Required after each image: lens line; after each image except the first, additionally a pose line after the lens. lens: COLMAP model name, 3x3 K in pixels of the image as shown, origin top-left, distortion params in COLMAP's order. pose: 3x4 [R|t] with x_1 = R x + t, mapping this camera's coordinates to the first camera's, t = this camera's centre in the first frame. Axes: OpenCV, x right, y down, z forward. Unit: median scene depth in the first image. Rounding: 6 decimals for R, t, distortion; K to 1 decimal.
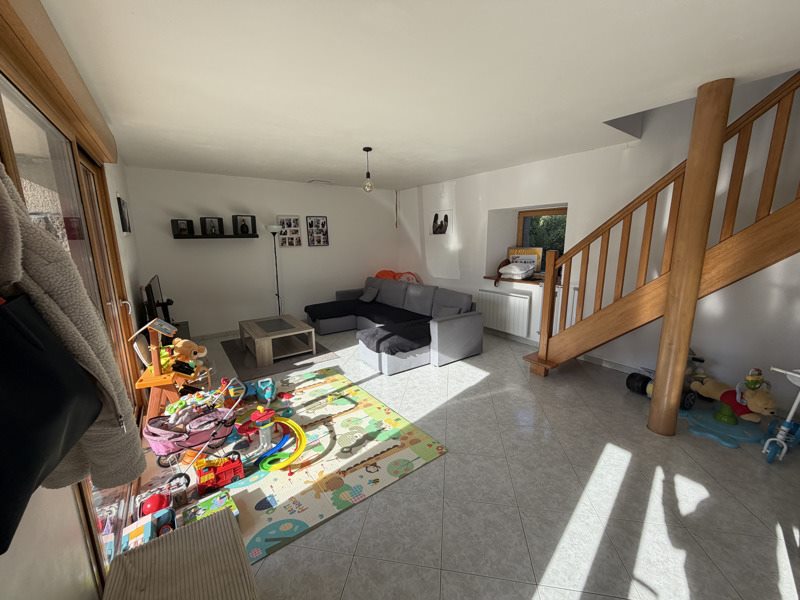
lens RADIAL K [[319.7, 0, 399.8], [0, 319.7, 299.6], [0, 0, 1]] dist [0.002481, -0.000009]
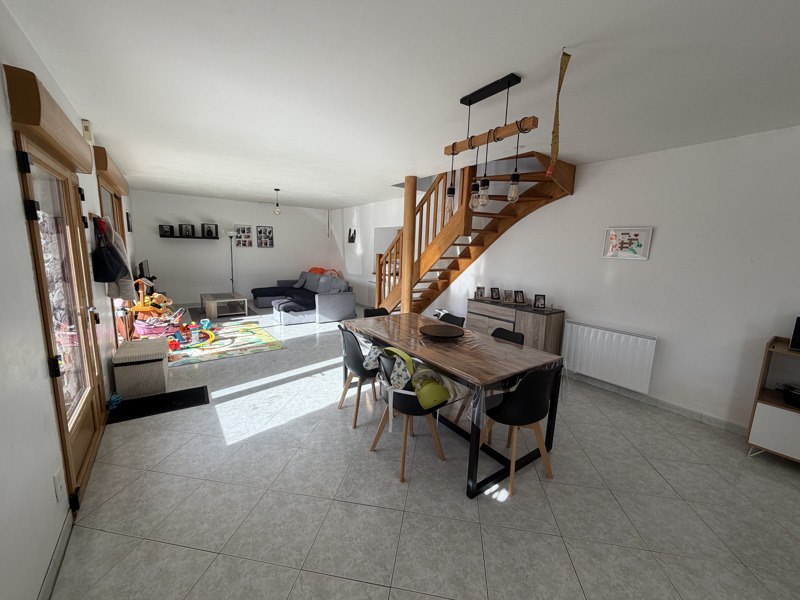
lens RADIAL K [[319.7, 0, 400.8], [0, 319.7, 299.9], [0, 0, 1]] dist [0.002481, -0.000009]
pose [[0.998996, 0.042154, 0.015188, 0.406421], [-0.041679, 0.998671, -0.030315, 0.099967], [-0.016446, 0.029652, 0.999425, -0.505612]]
